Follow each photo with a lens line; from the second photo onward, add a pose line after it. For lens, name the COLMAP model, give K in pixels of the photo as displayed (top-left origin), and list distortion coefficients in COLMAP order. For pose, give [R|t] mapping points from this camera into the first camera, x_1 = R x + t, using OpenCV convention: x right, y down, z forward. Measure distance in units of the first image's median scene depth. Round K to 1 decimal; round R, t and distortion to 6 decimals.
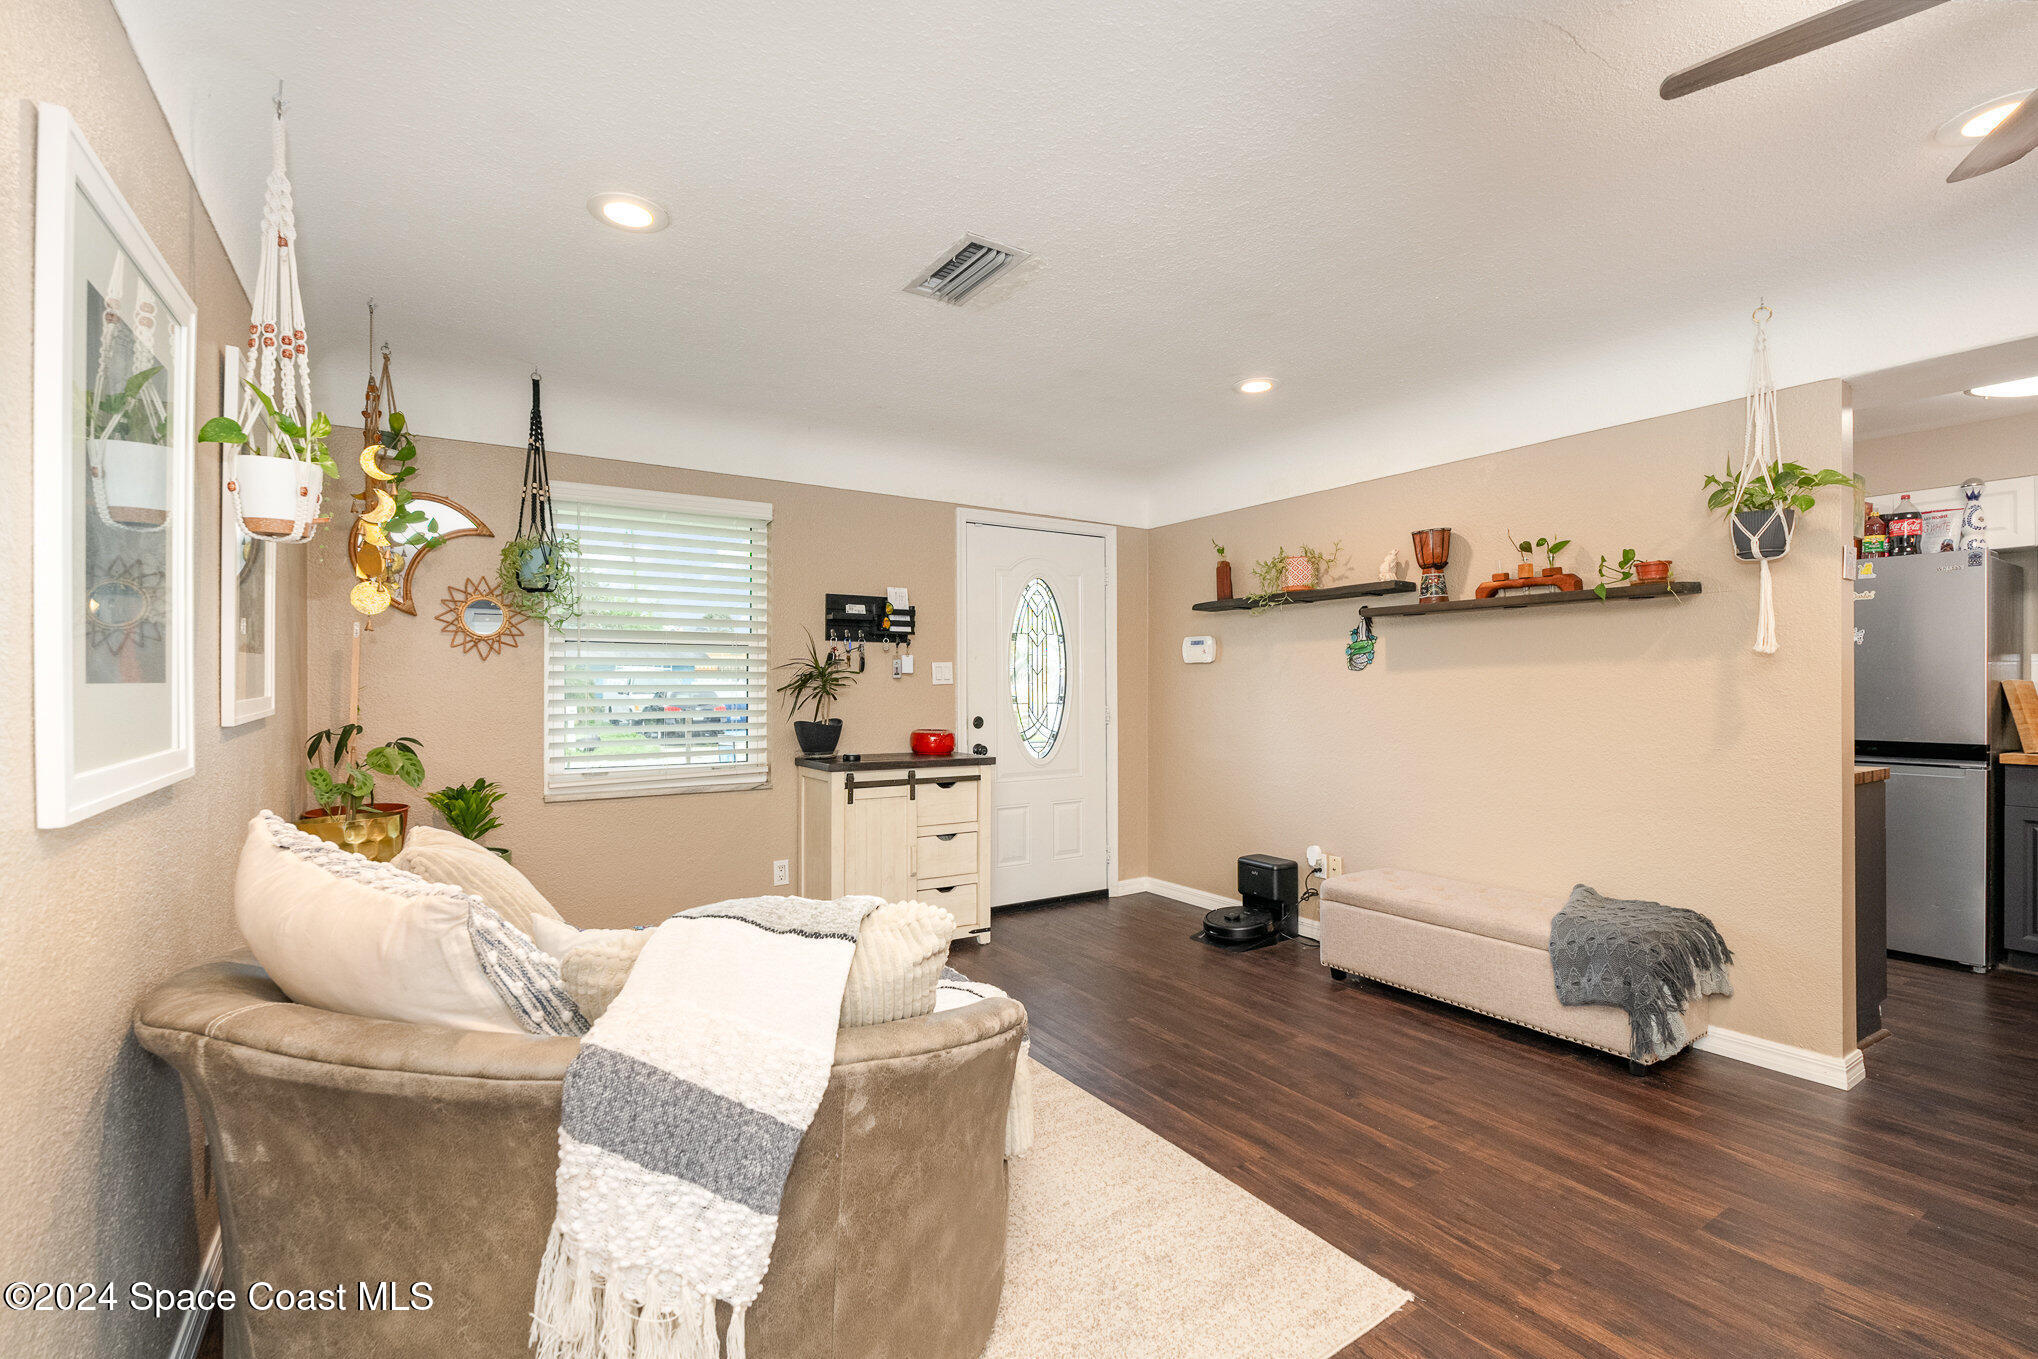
lens RADIAL K [[926.0, 0, 1015.6], [0, 926.0, 680.6], [0, 0, 1]] dist [-0.000459, 0.000579]
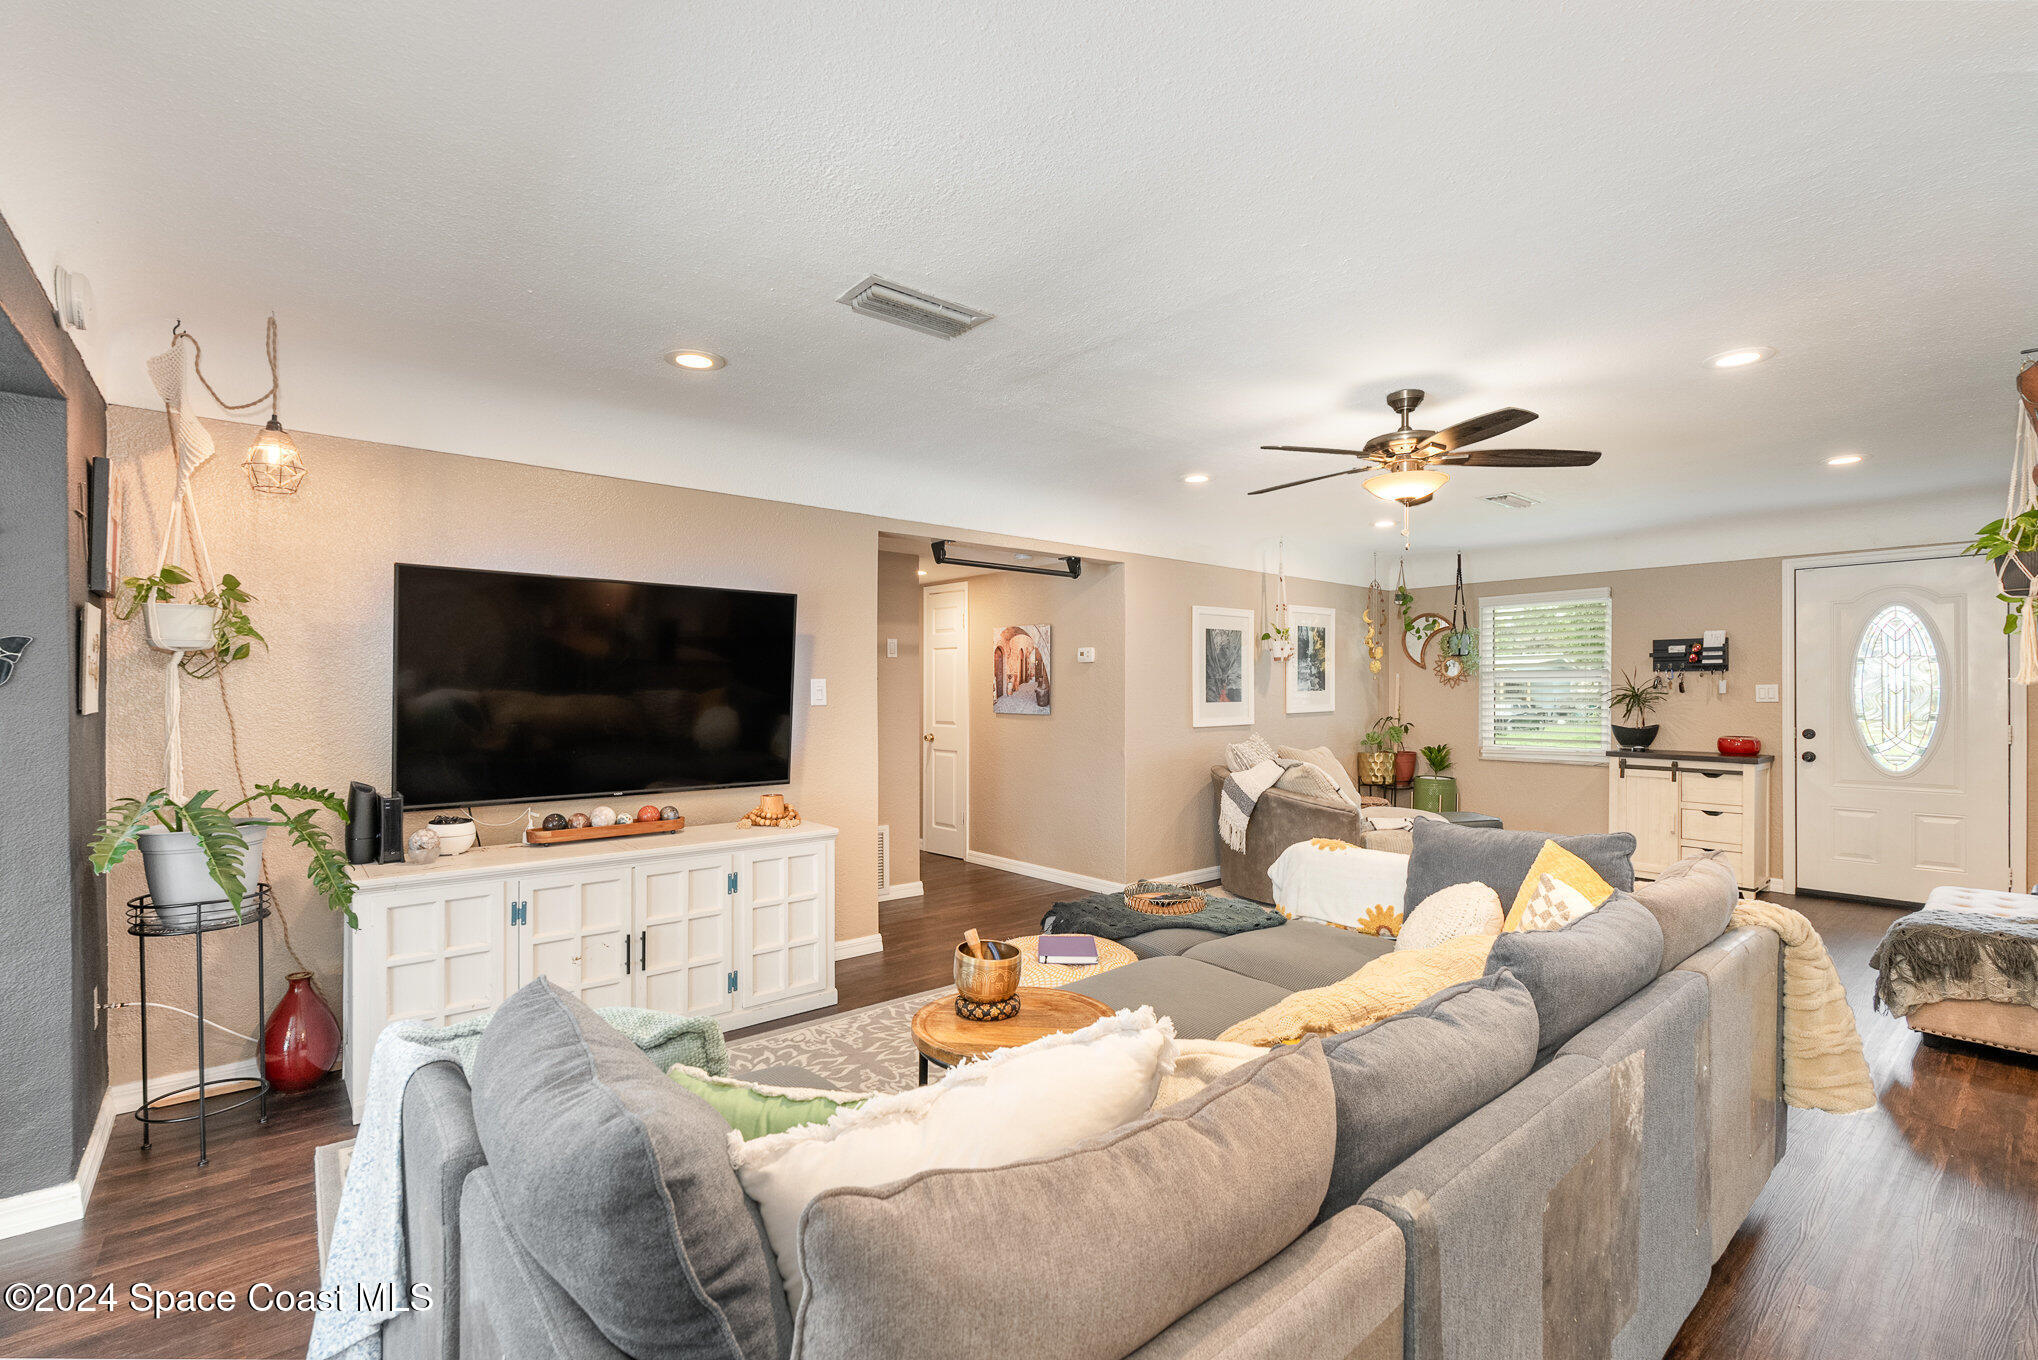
lens RADIAL K [[926.0, 0, 1015.9], [0, 926.0, 692.8], [0, 0, 1]] dist [-0.000459, 0.000579]
pose [[0.142155, 0.000068, -0.989844, 1.092251], [0.001927, 0.999998, 0.000345, -0.011916], [0.989843, -0.001957, 0.142155, -0.211305]]
